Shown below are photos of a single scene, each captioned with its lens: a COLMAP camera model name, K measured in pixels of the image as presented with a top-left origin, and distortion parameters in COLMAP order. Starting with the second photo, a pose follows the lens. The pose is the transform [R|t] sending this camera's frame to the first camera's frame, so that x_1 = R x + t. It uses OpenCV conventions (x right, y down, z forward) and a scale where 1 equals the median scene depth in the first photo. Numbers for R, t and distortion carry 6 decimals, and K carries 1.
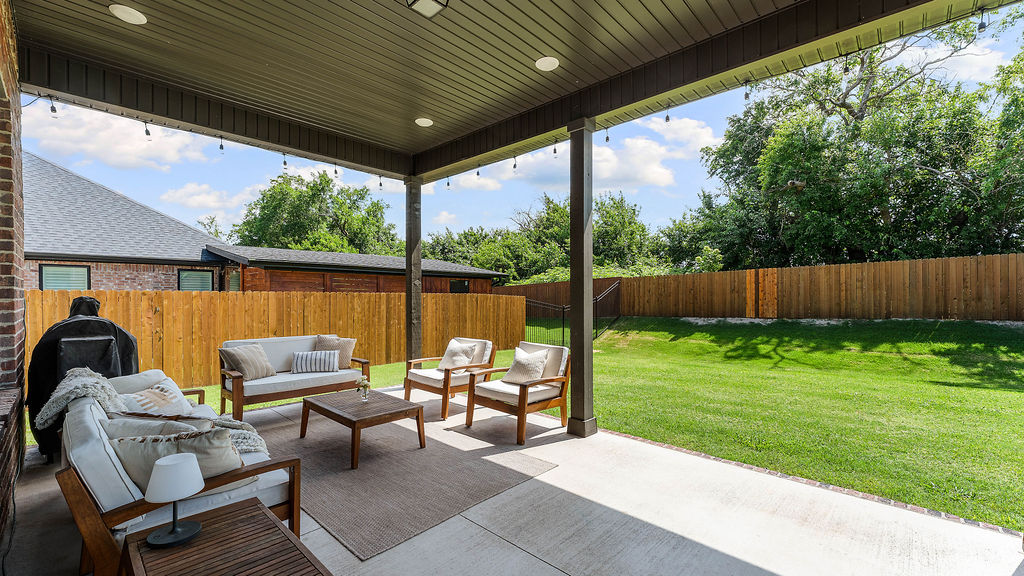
lens RADIAL K [[424.1, 0, 499.5], [0, 424.1, 292.5], [0, 0, 1]] dist [-0.000590, -0.000090]
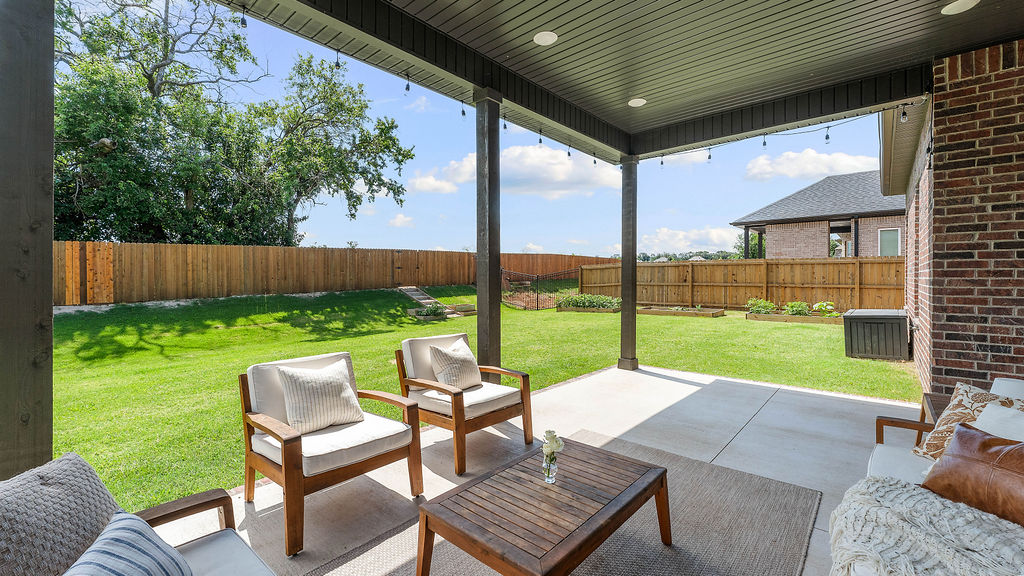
lens RADIAL K [[423.3, 0, 511.0], [0, 423.3, 278.7], [0, 0, 1]] dist [0.000271, -0.000030]
pose [[-0.035659, -0.008131, 0.999331, -0.225743], [-0.007552, 0.999941, 0.007866, 0.000472], [-0.999335, -0.007267, -0.035718, 0.286511]]
